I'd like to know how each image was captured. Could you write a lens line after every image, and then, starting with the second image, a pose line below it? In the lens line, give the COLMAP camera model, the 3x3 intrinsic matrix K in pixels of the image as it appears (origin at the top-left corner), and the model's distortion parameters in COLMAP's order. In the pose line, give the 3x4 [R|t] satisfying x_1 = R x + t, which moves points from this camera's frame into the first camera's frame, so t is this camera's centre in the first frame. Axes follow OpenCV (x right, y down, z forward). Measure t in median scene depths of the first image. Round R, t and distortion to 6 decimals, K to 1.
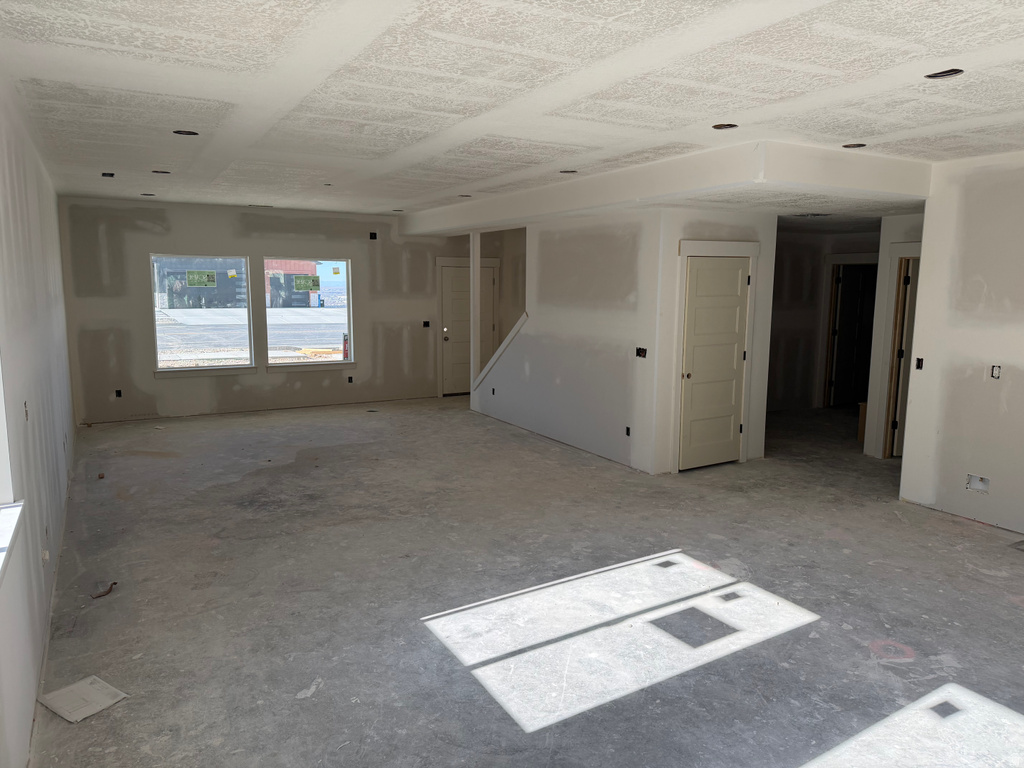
lens RADIAL K [[712.6, 0, 512.0], [0, 712.6, 384.0], [0, 0, 1]] dist [0.202937, -0.246548]
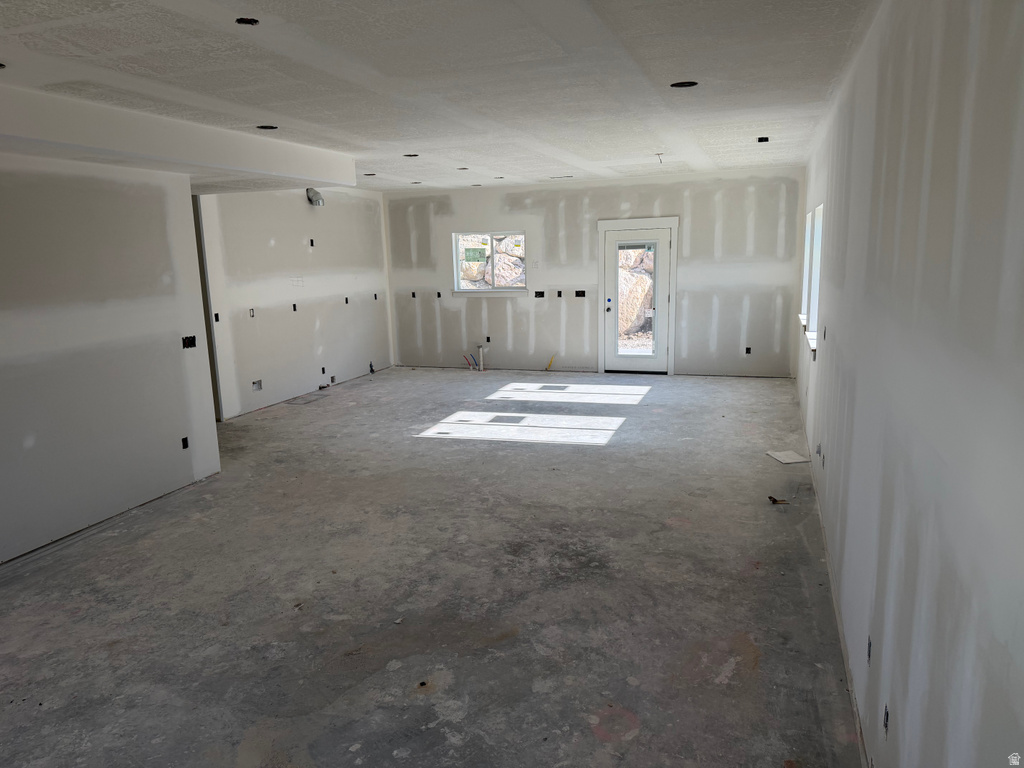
lens RADIAL K [[712.6, 0, 512.0], [0, 712.6, 384.0], [0, 0, 1]] dist [0.202937, -0.246548]
pose [[-0.663963, -0.116664, 0.738609, -0.844520], [0.136534, 0.952235, 0.273142, -0.211861], [-0.735195, 0.282201, -0.616320, 1.511141]]
